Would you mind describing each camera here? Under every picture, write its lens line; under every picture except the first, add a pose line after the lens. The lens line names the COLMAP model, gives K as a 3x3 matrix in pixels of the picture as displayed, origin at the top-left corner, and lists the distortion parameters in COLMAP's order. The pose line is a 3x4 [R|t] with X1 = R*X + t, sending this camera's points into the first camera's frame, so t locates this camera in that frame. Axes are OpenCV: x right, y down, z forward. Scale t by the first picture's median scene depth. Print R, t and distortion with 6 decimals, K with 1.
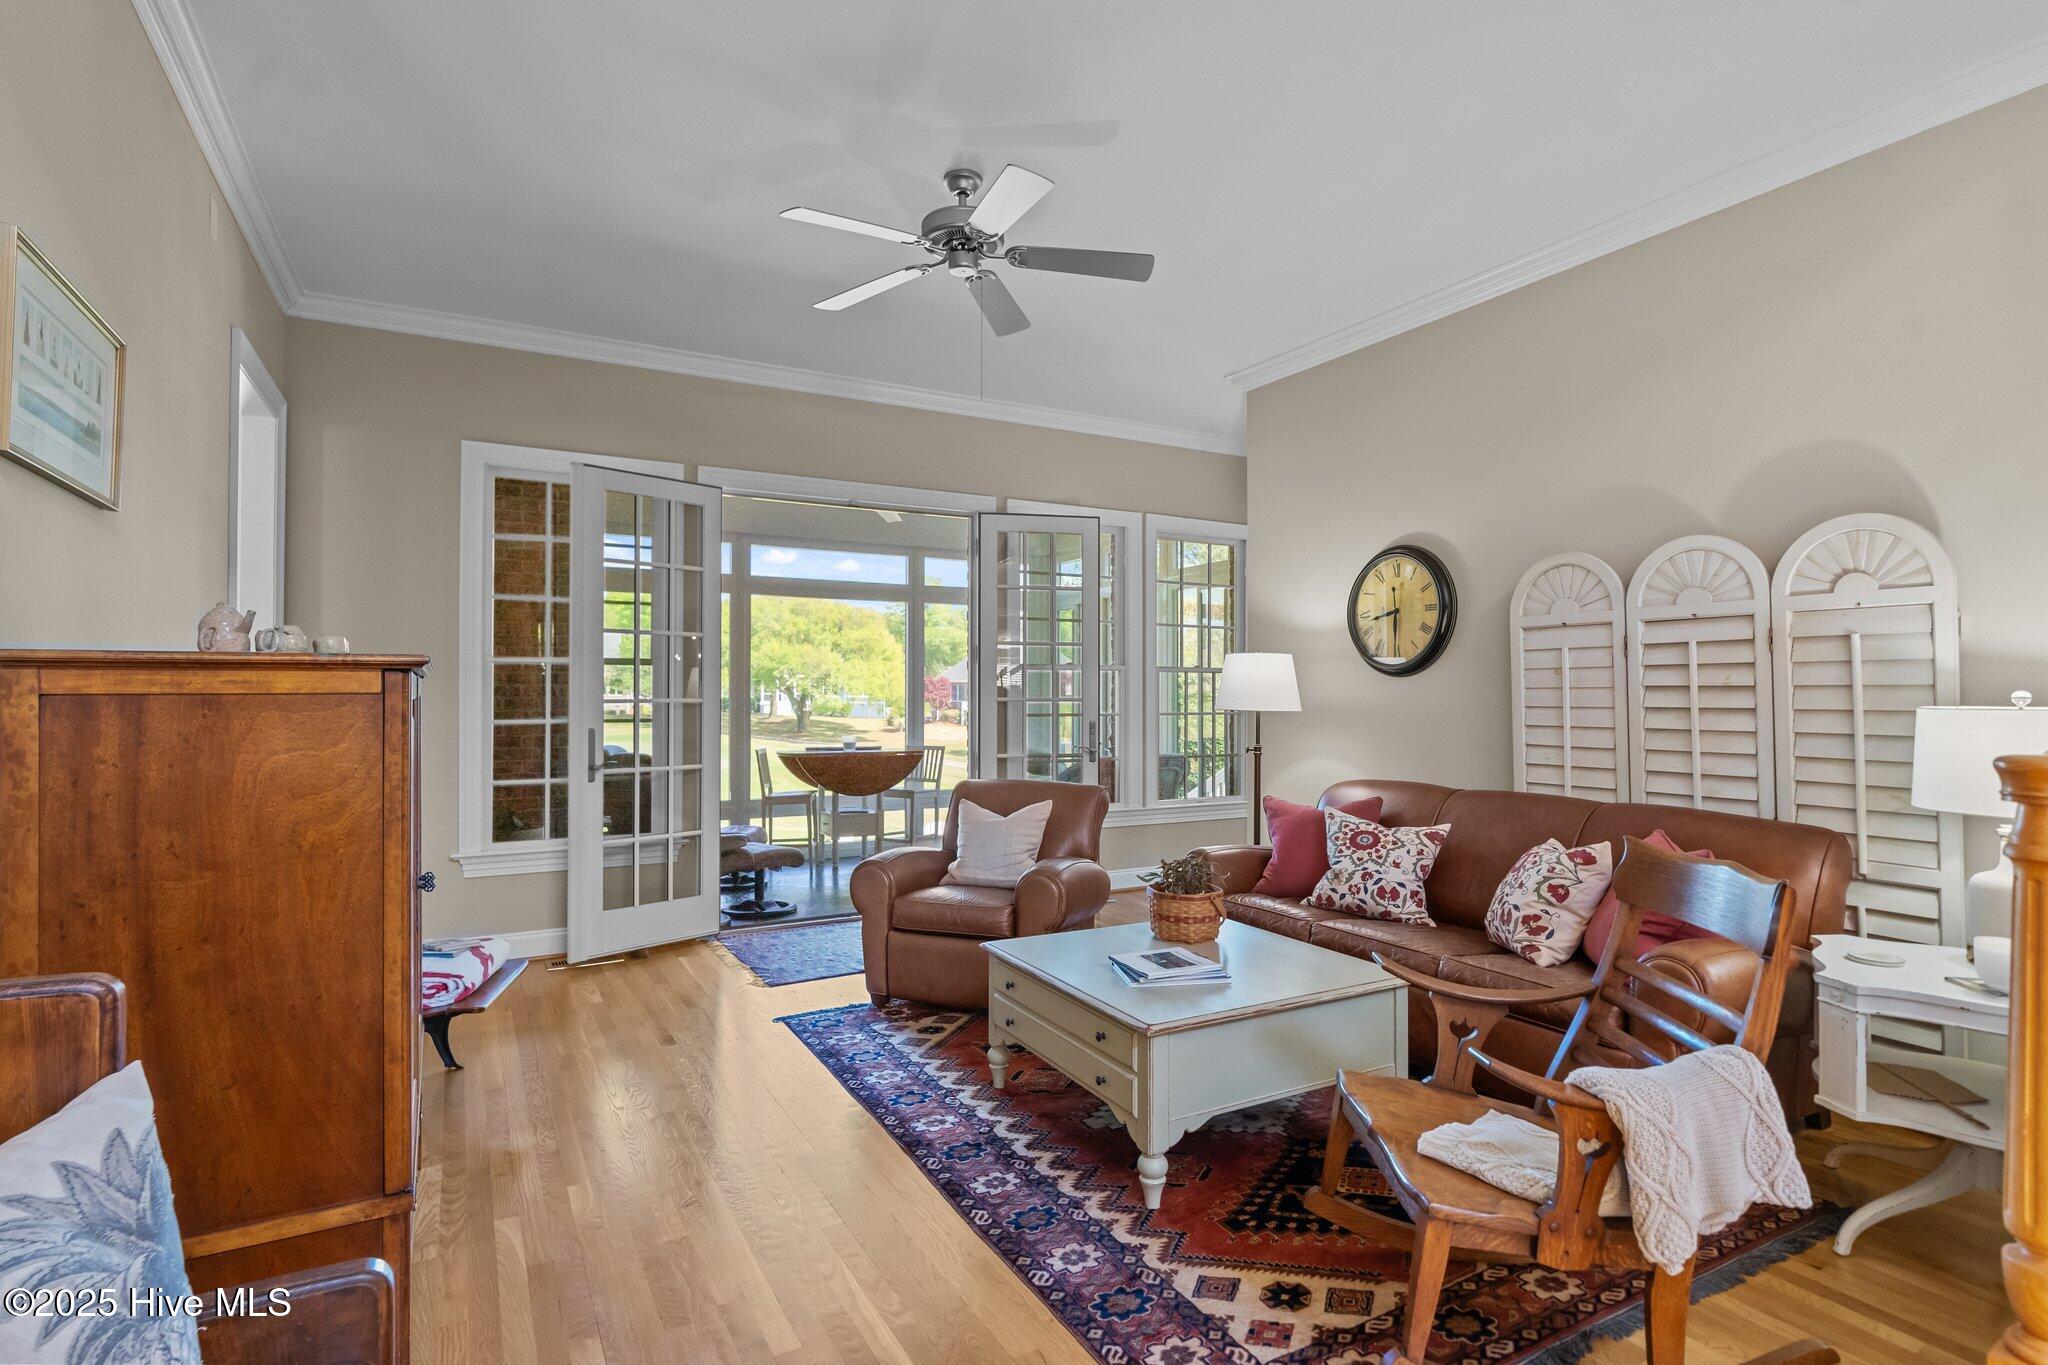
lens RADIAL K [[1003.3, 0, 1023.1], [0, 1003.3, 672.2], [0, 0, 1]] dist [-0.000709, -0.000192]
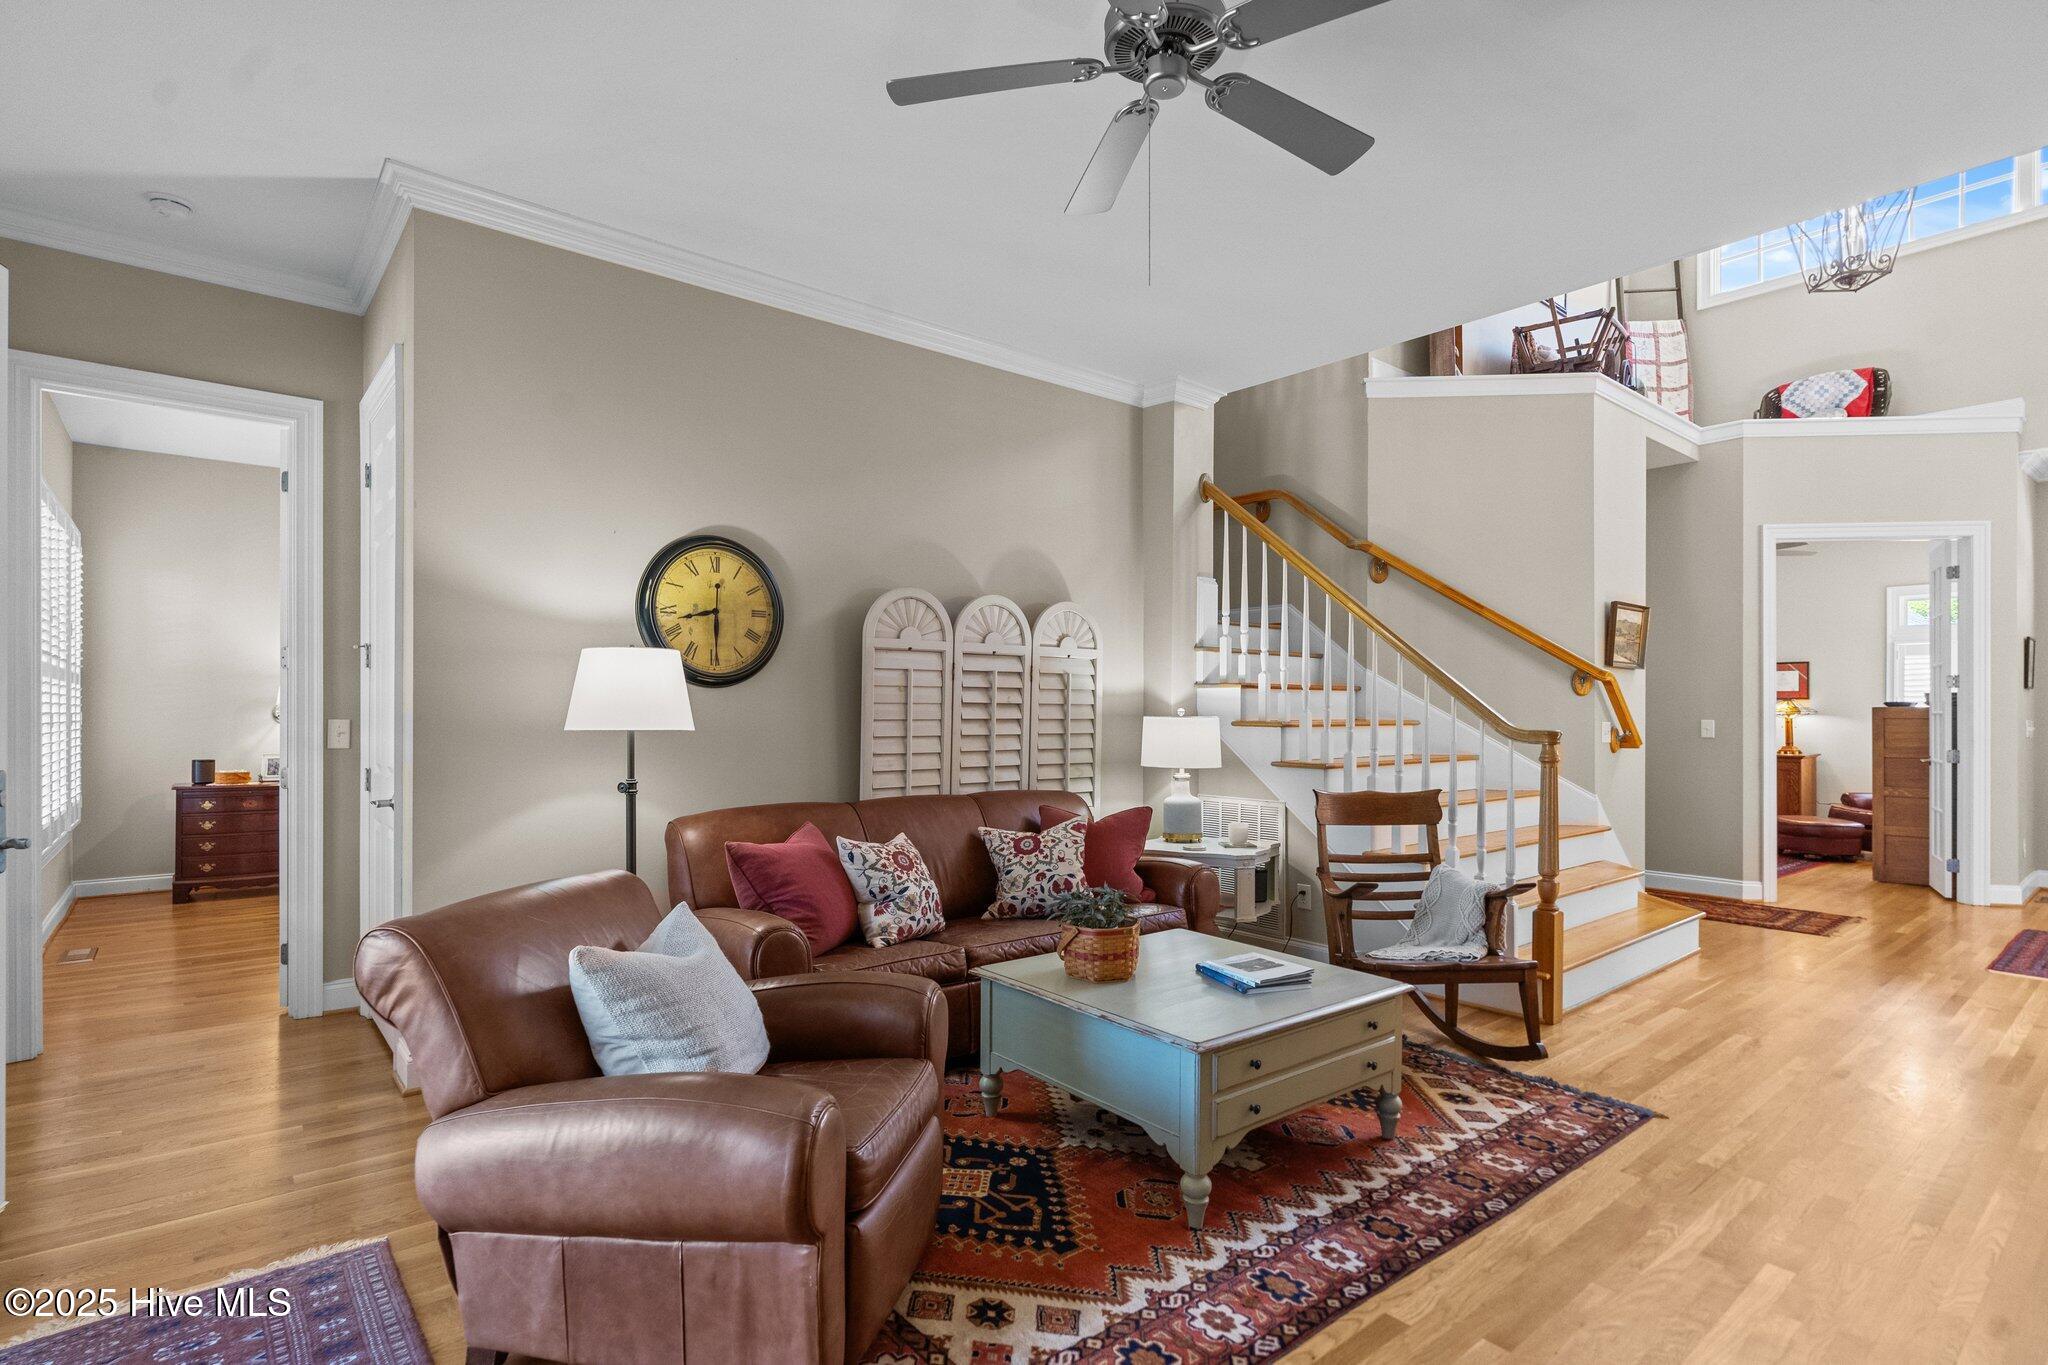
lens RADIAL K [[1007.4, 0, 1024.8], [0, 1007.4, 691.2], [0, 0, 1]] dist [-0.002207, -0.000201]
pose [[-0.180658, 0.021345, 0.983314, -0.738693], [-0.024364, 0.999361, -0.026169, 0.033763], [-0.983244, -0.028685, -0.180023, 1.248723]]
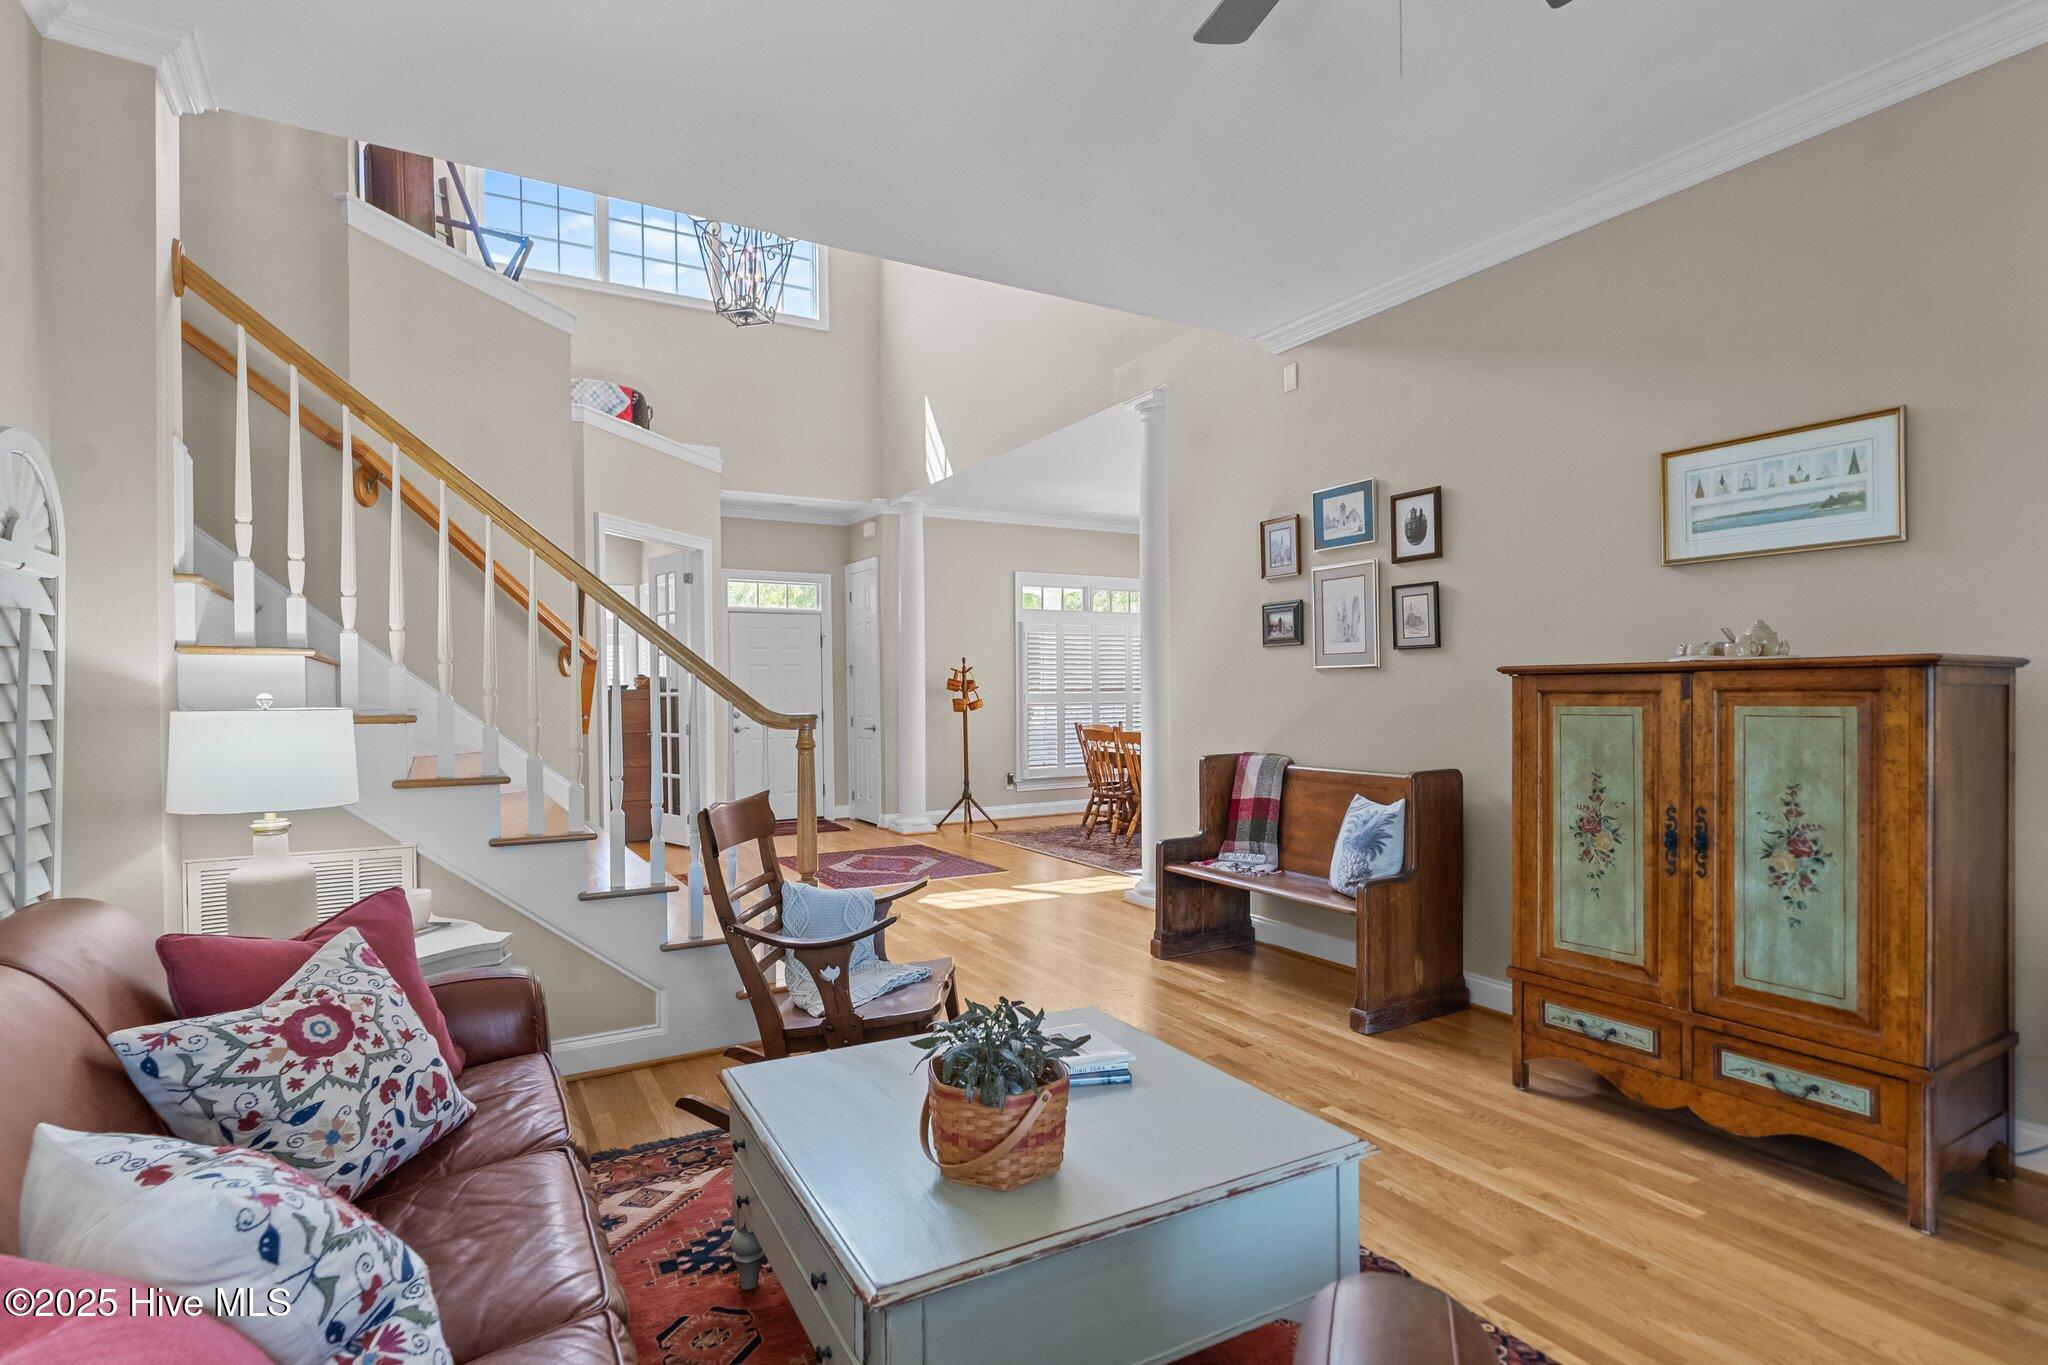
lens RADIAL K [[1007.4, 0, 1024.8], [0, 1007.4, 691.2], [0, 0, 1]] dist [-0.002207, -0.000201]
pose [[-0.999902, 0.013252, -0.004574, 0.055428], [0.013348, 0.999679, -0.021512, 0.036508], [0.004287, -0.021571, -0.999758, 1.499297]]
